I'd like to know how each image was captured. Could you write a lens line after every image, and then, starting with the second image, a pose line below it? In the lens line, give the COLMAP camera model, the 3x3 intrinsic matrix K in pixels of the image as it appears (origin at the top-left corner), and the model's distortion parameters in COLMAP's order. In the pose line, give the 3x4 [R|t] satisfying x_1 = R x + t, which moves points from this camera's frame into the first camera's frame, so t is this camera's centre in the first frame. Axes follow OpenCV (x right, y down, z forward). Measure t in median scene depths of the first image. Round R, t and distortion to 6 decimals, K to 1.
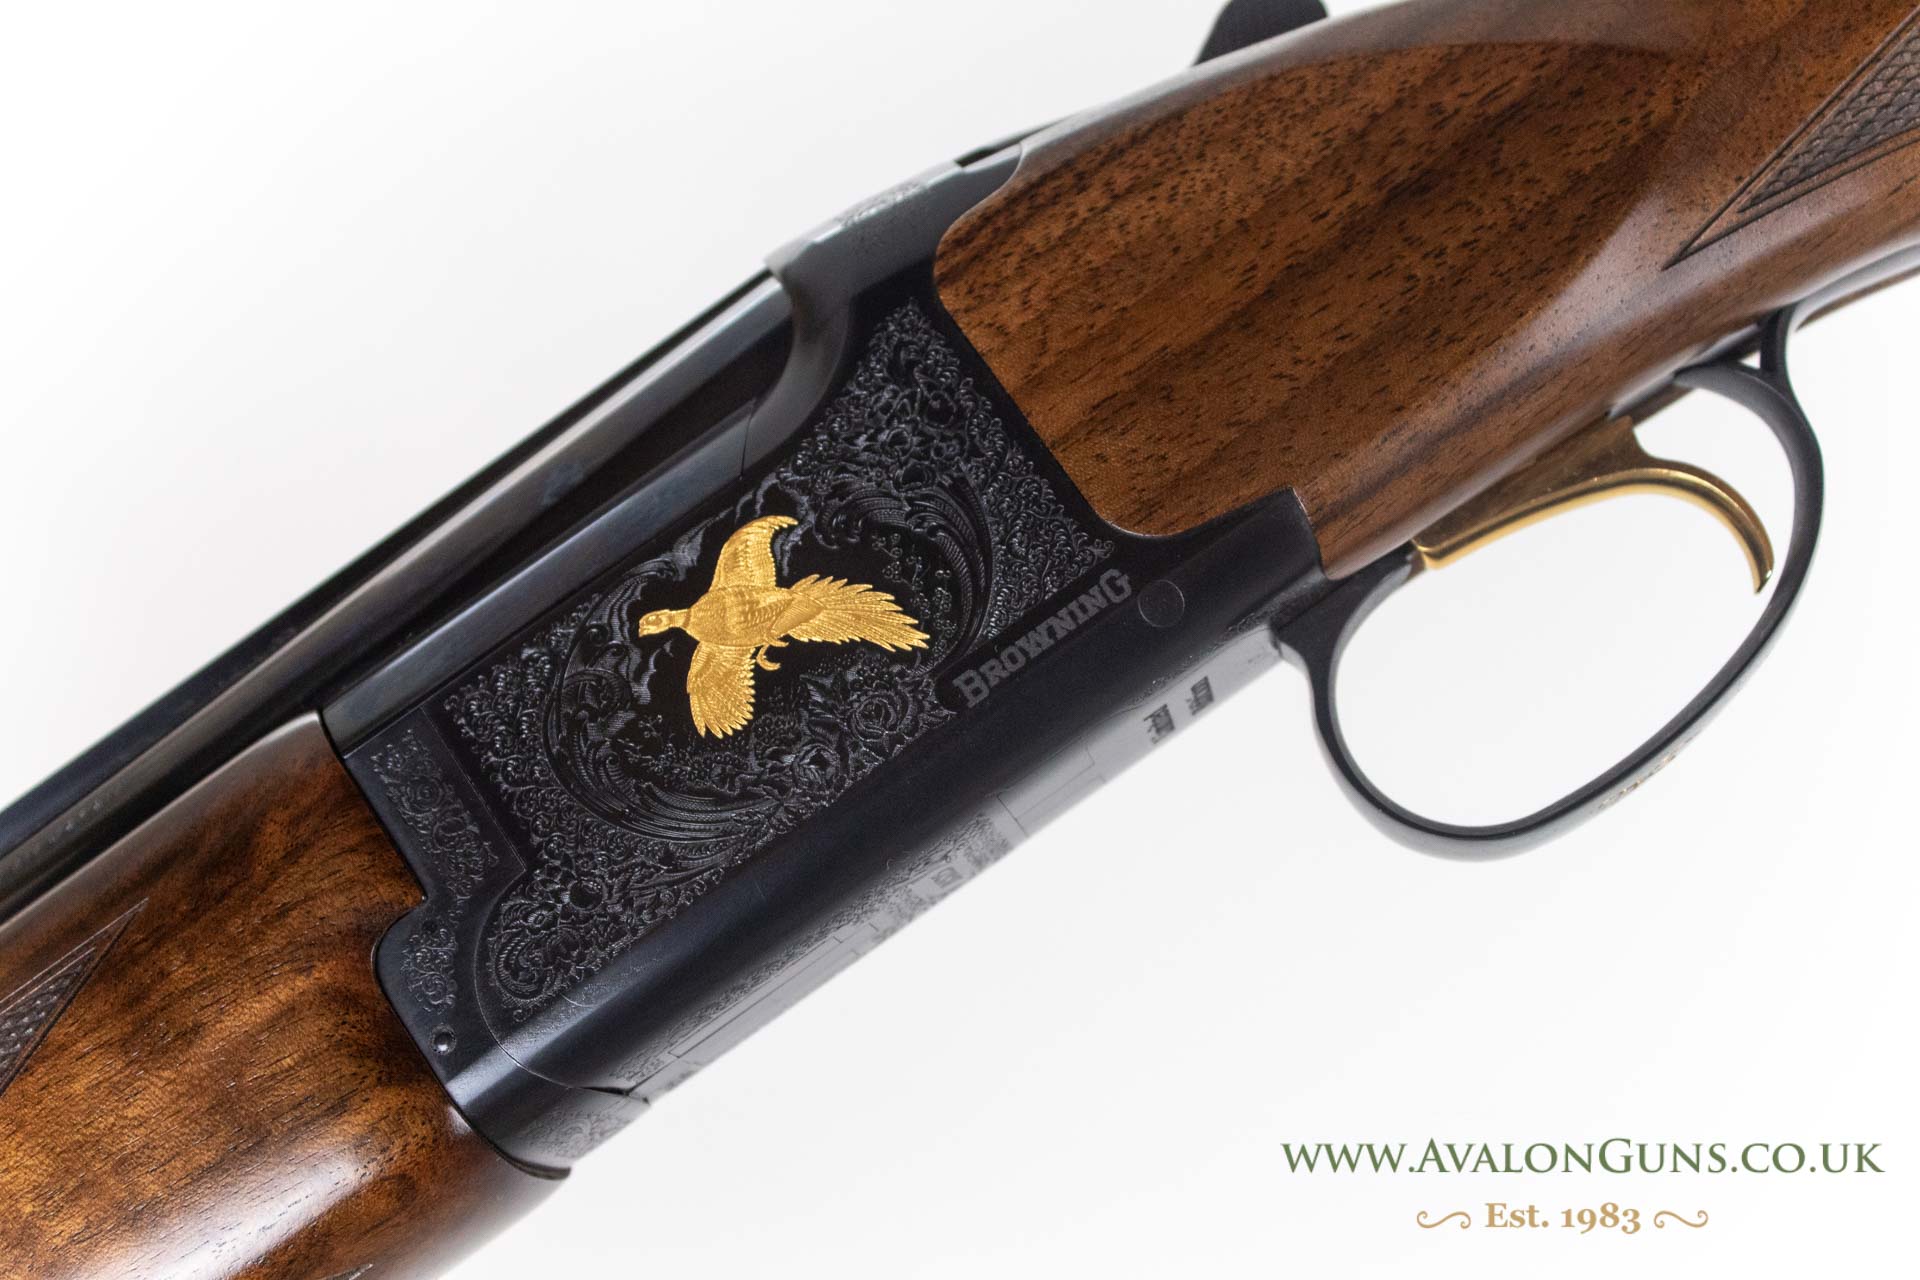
lens RADIAL K [[3038.8, 0, 963.7], [0, 3038.8, 639.4], [0, 0, 1]] dist [-0.049565, 0.000000]
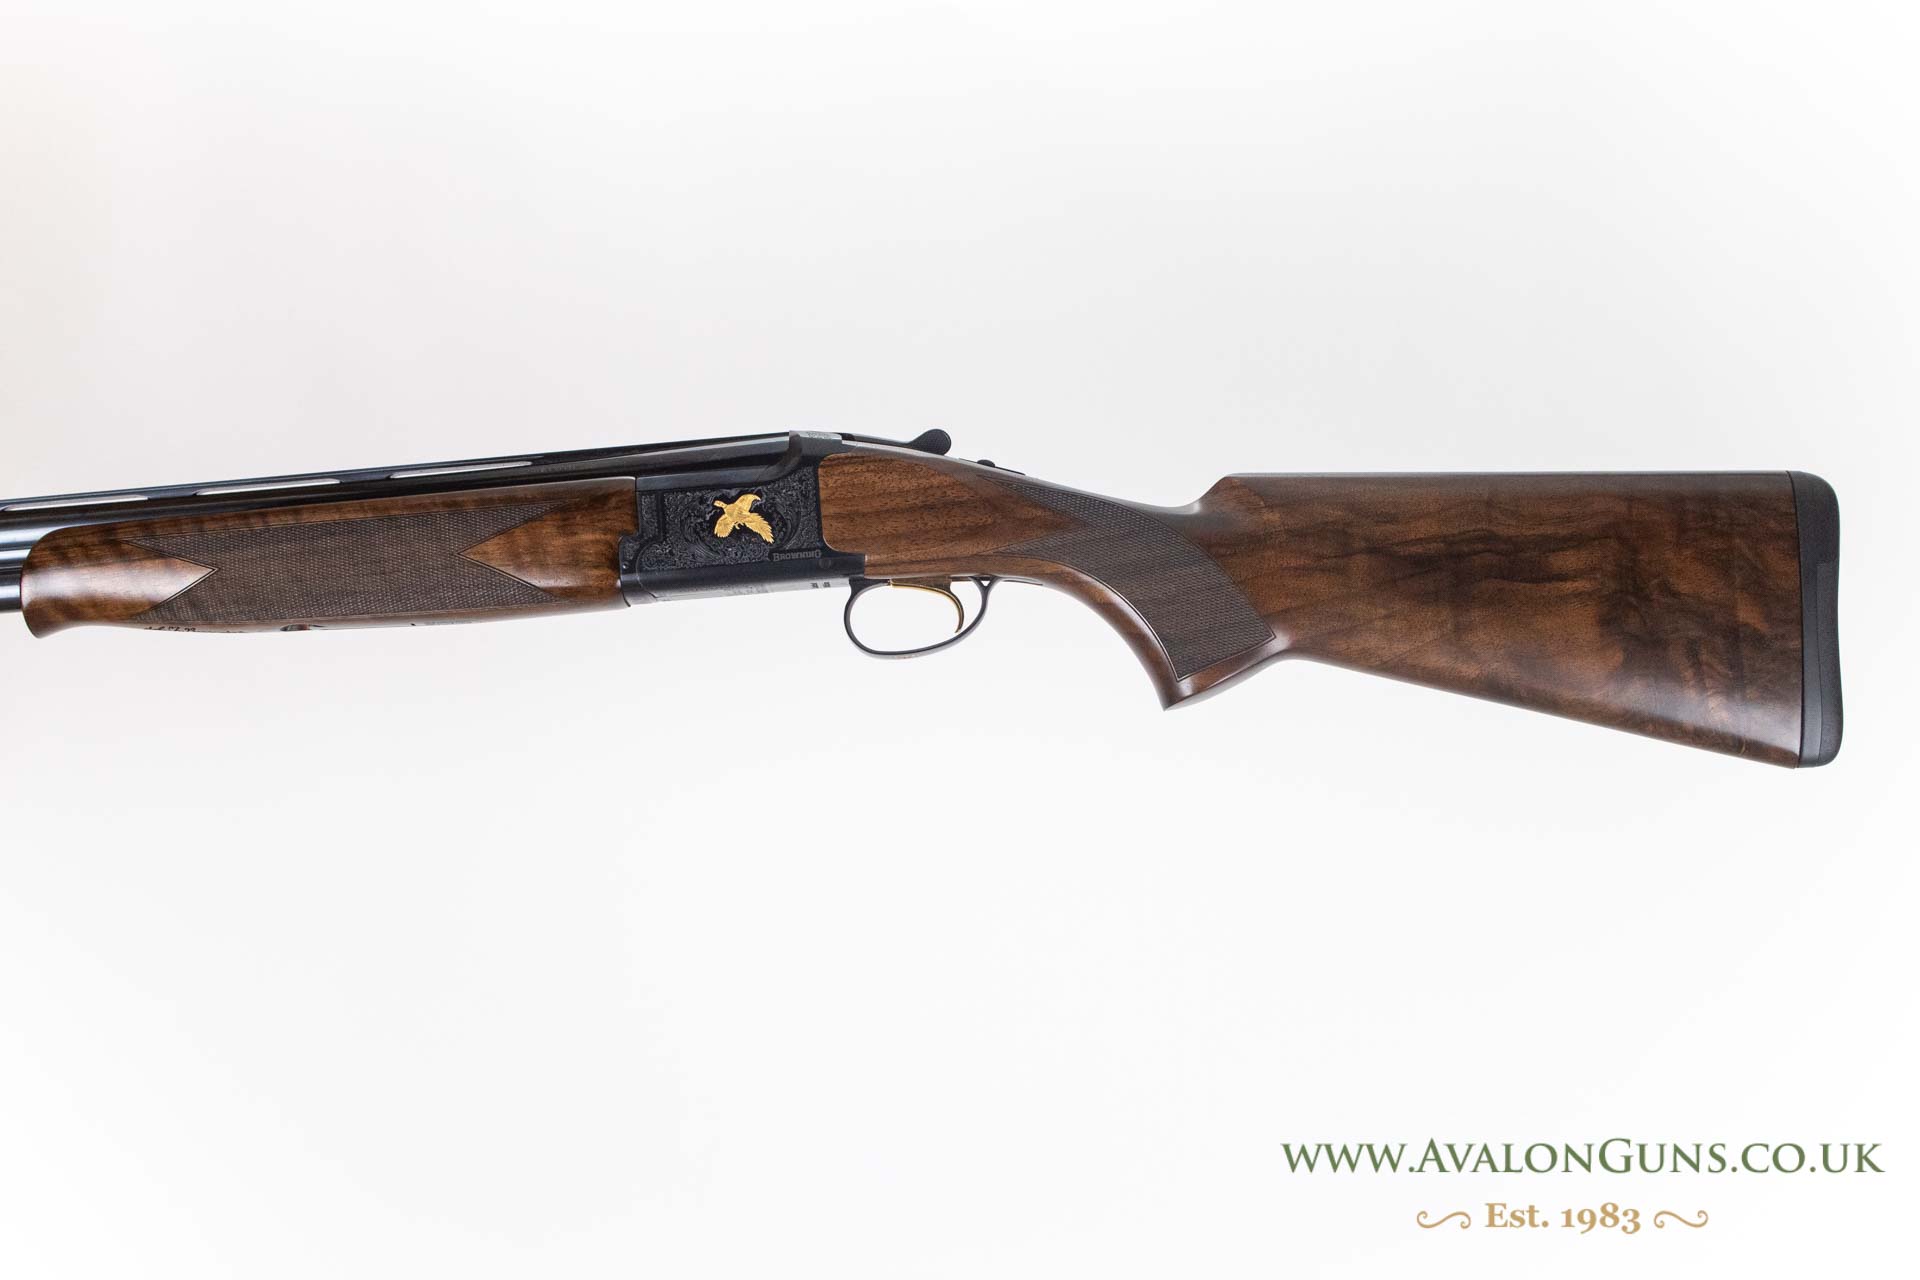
lens RADIAL K [[3038.8, 0, 958.4], [0, 3038.8, 641.3], [0, 0, 1]] dist [-0.049565, 0.000000]
pose [[0.860617, 0.505133, 0.064647, 0.006472], [-0.509196, 0.855460, 0.094378, -0.403731], [-0.007630, -0.114142, 0.993435, -3.146766]]
